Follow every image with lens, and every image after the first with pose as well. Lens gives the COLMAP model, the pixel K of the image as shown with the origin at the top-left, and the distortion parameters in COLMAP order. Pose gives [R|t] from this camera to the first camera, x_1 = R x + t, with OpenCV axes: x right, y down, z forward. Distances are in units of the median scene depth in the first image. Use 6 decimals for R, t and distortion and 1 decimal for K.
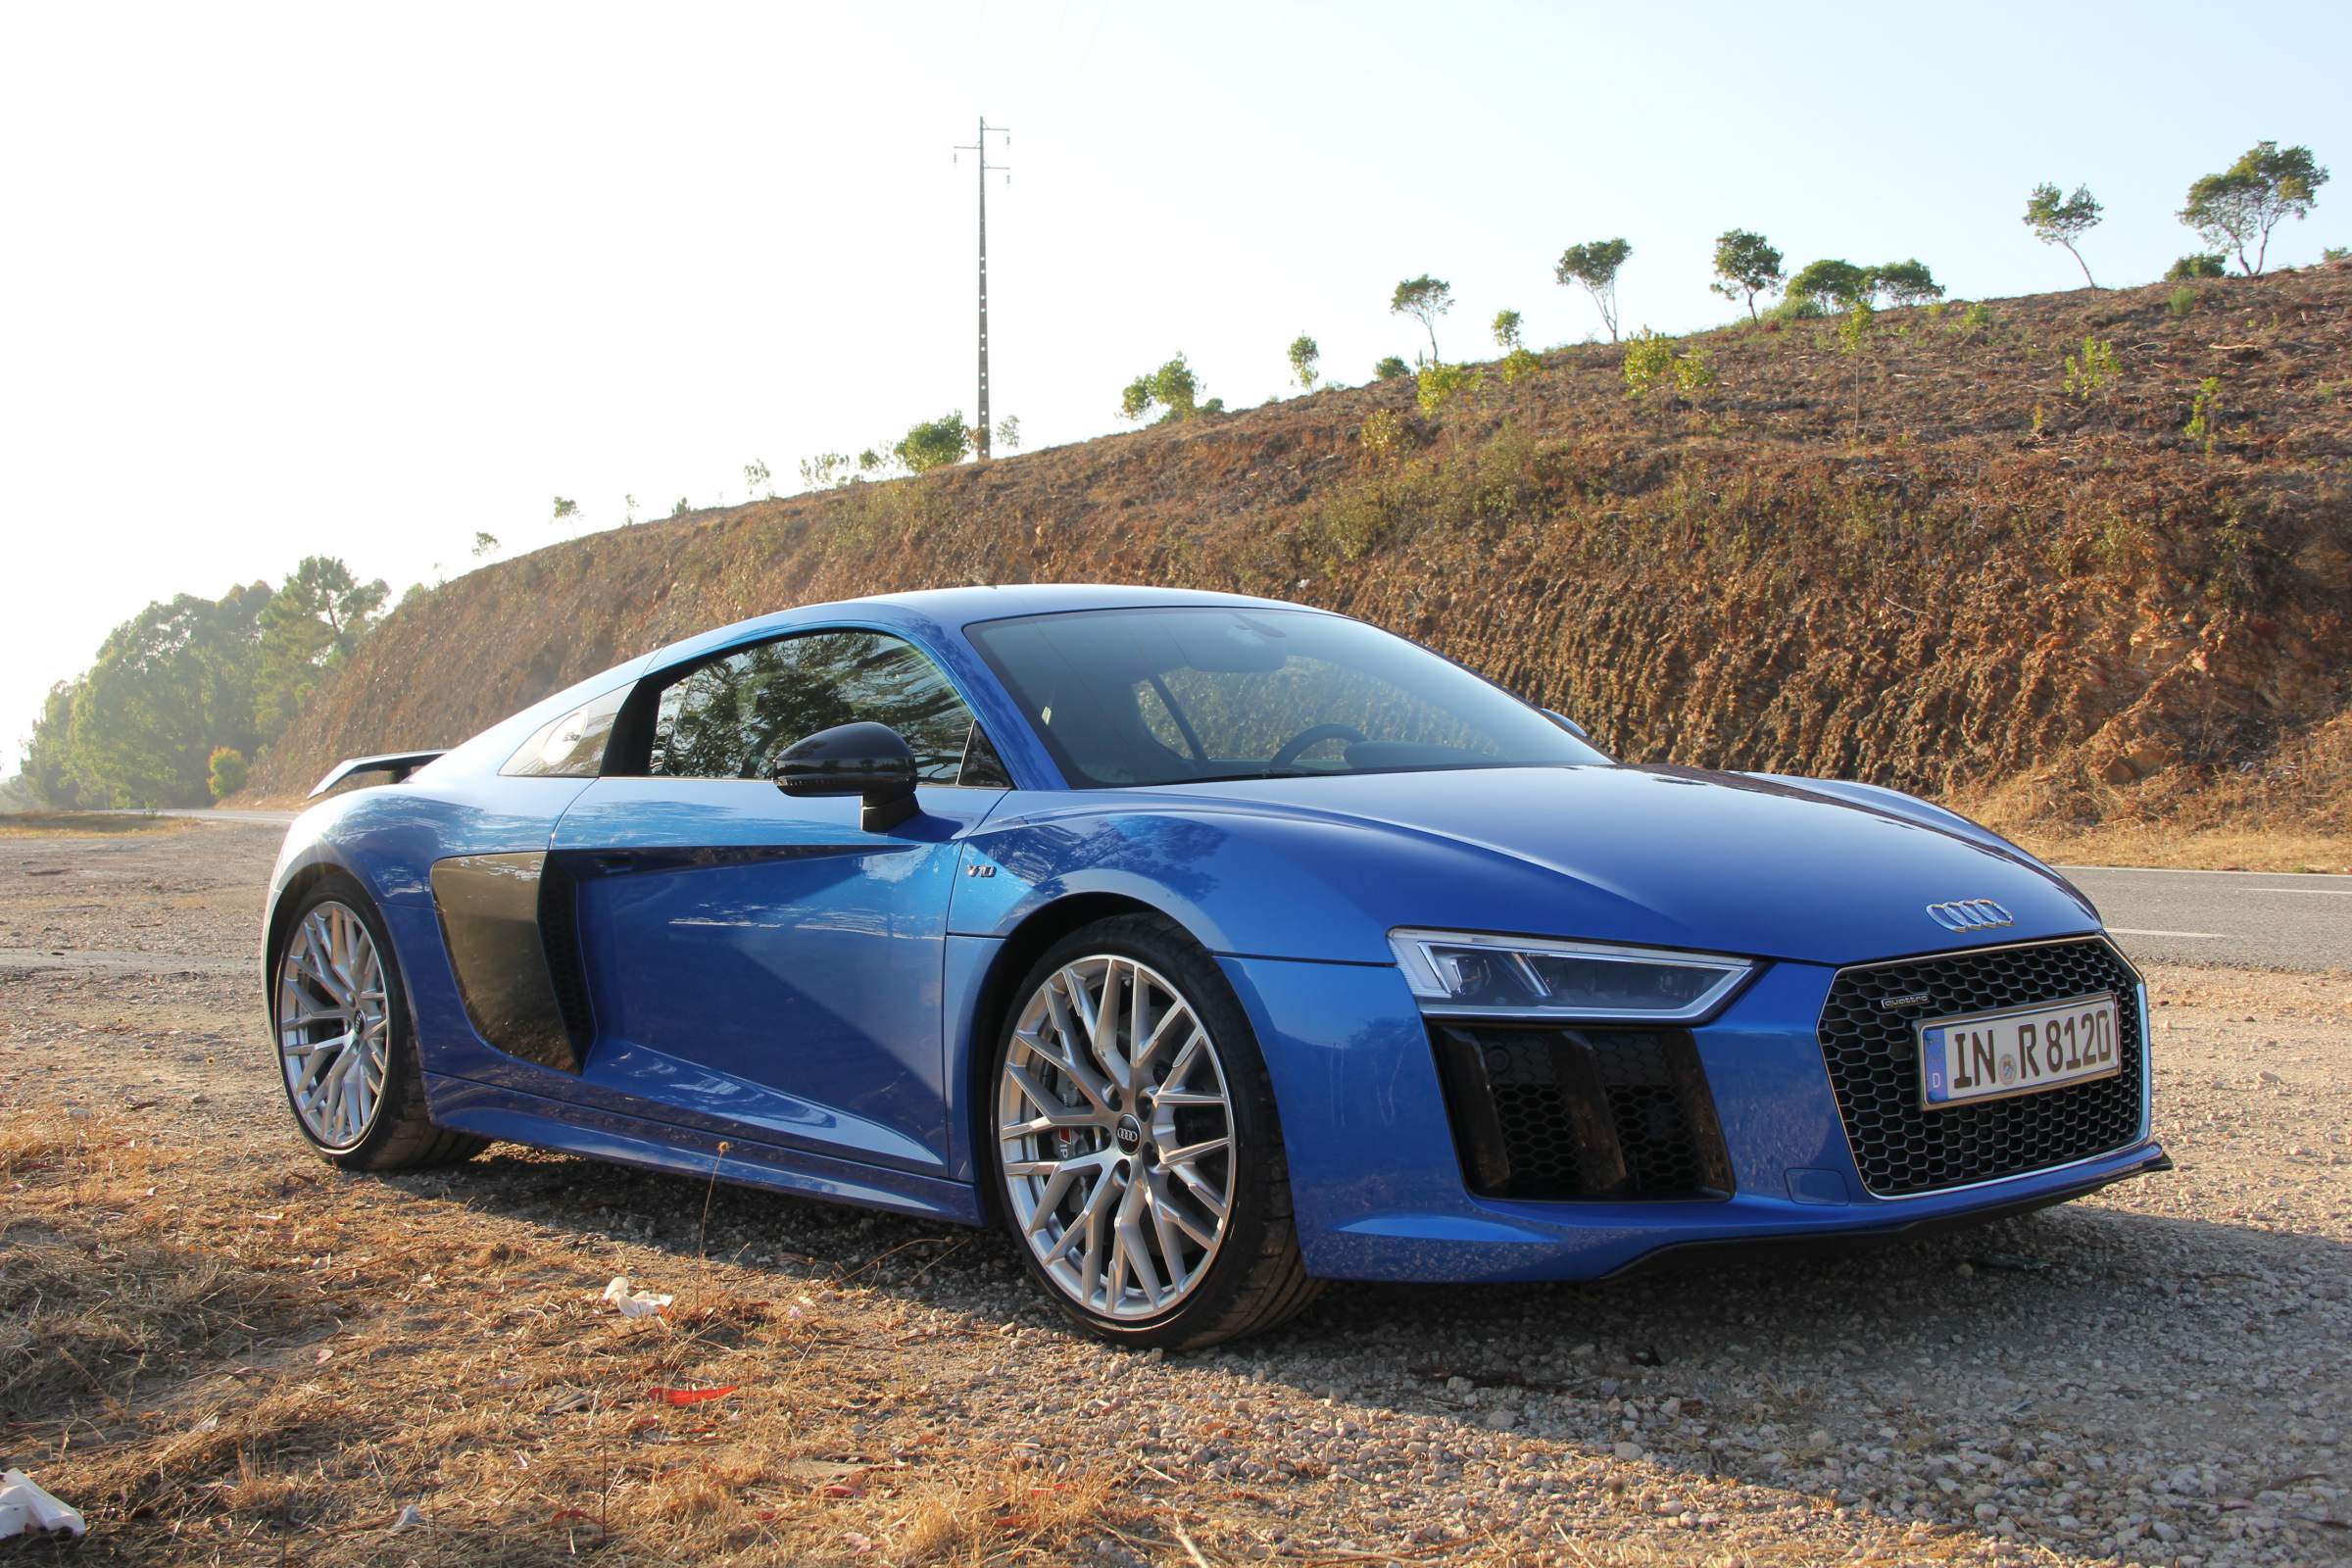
lens RADIAL K [[2789.1, 0, 1172.9], [0, 2789.1, 786.2], [0, 0, 1]] dist [-0.017418, 0.000000]
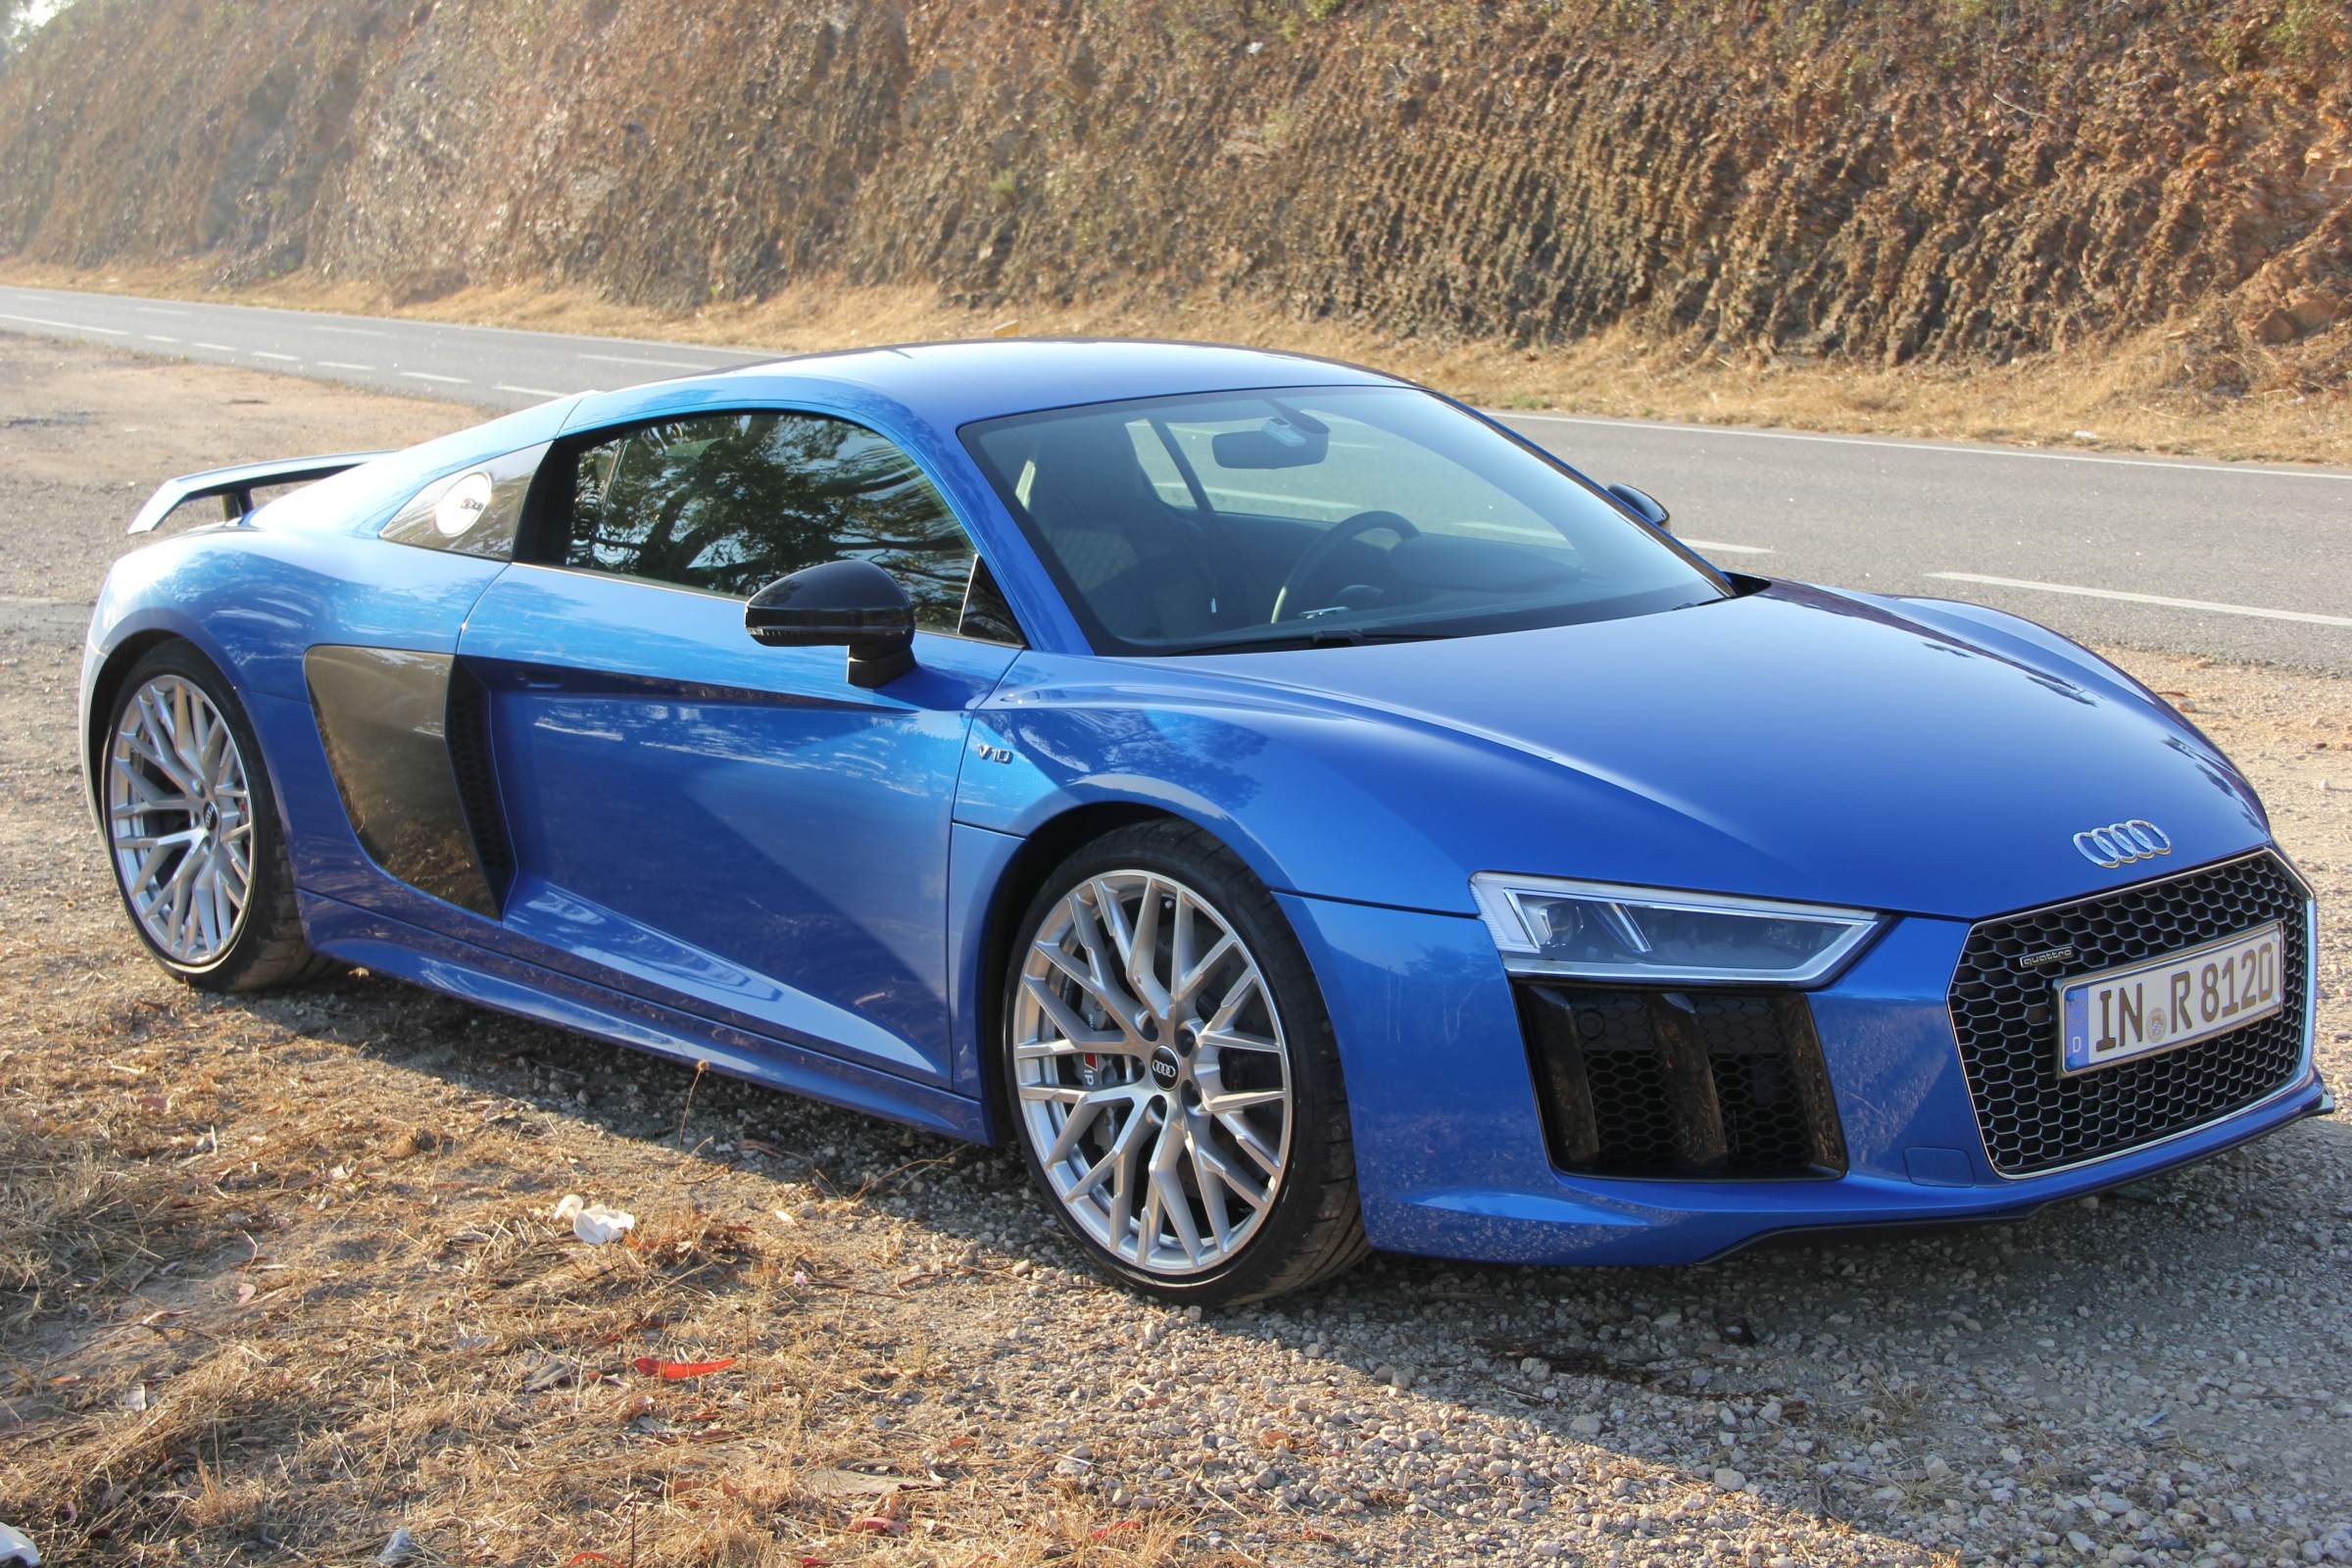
lens RADIAL K [[3490.3, 0, 1158.0], [0, 3490.3, 793.9], [0, 0, 1]] dist [0.101629, 0.000000]
pose [[0.999519, 0.013131, 0.028083, -0.050246], [-0.017242, 0.988293, 0.151589, -0.130044], [-0.025764, -0.152000, 0.988045, -0.091079]]
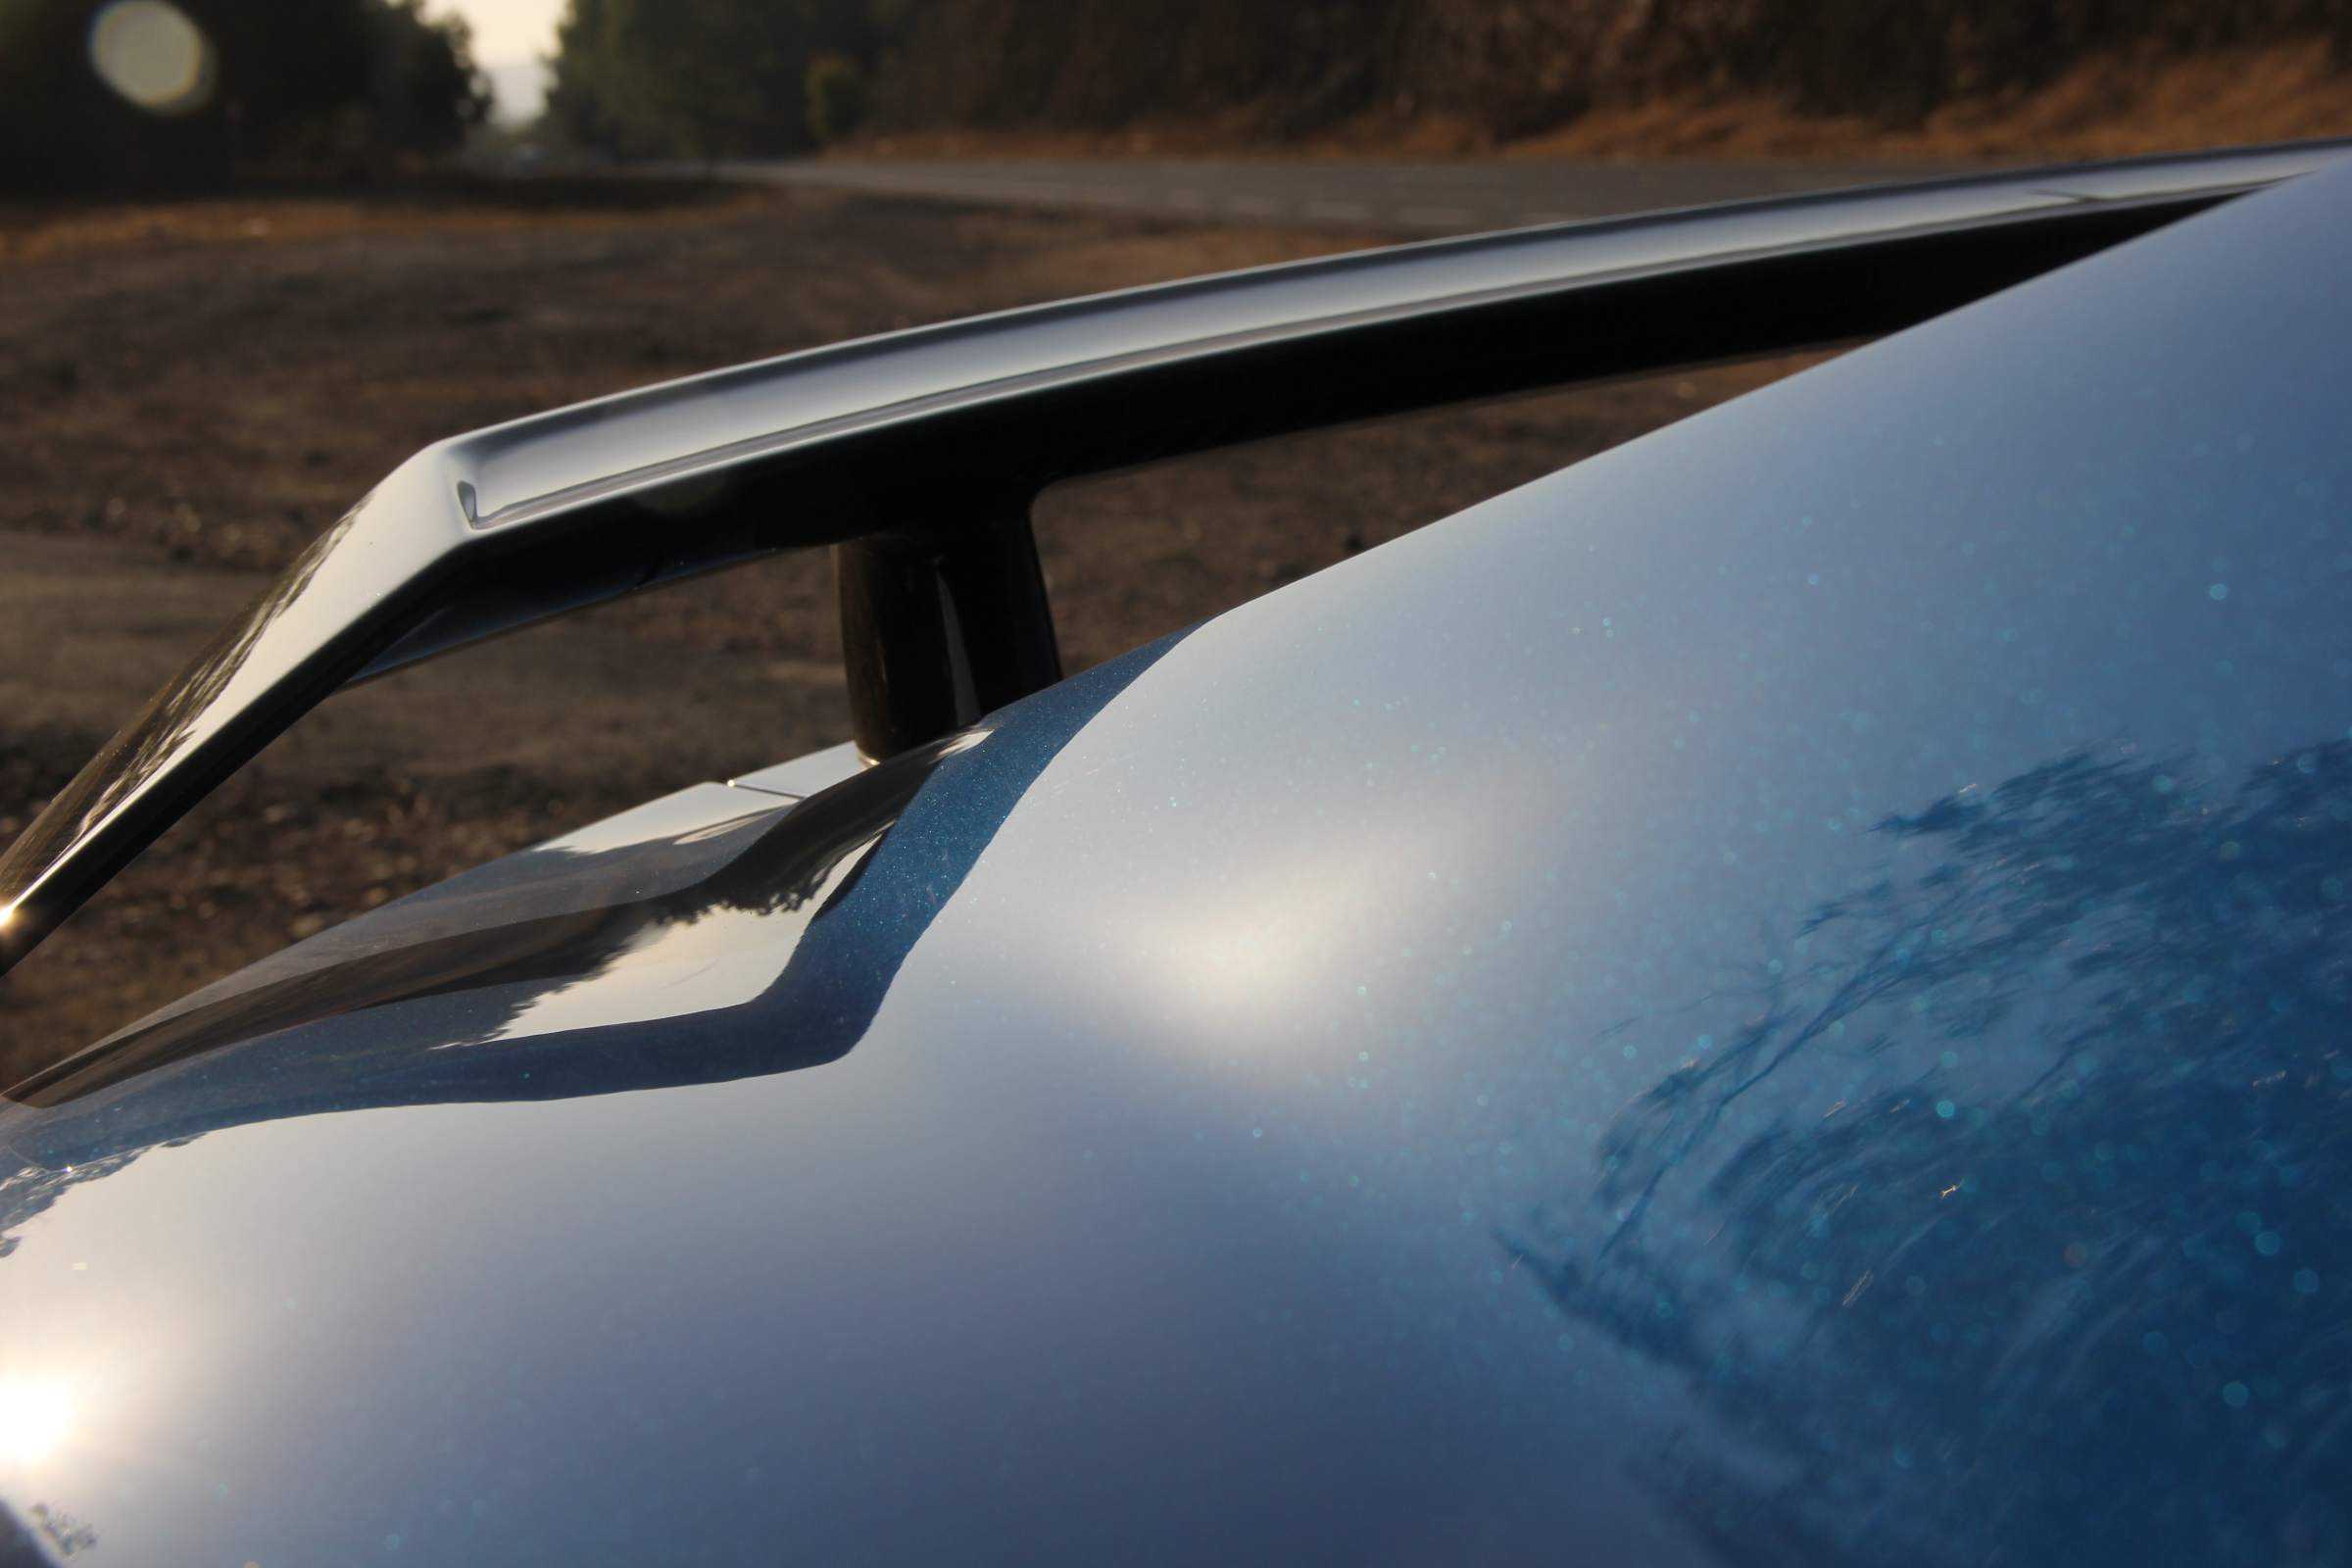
lens RADIAL K [[4387.2, 0, 1177.7], [0, 4387.2, 786.8], [0, 0, 1]] dist [0.238583, 0.000000]
pose [[0.967280, -0.001010, -0.253708, -0.448994], [0.041127, 0.987390, 0.152869, -0.007795], [0.250355, -0.158301, 0.955125, 1.727477]]
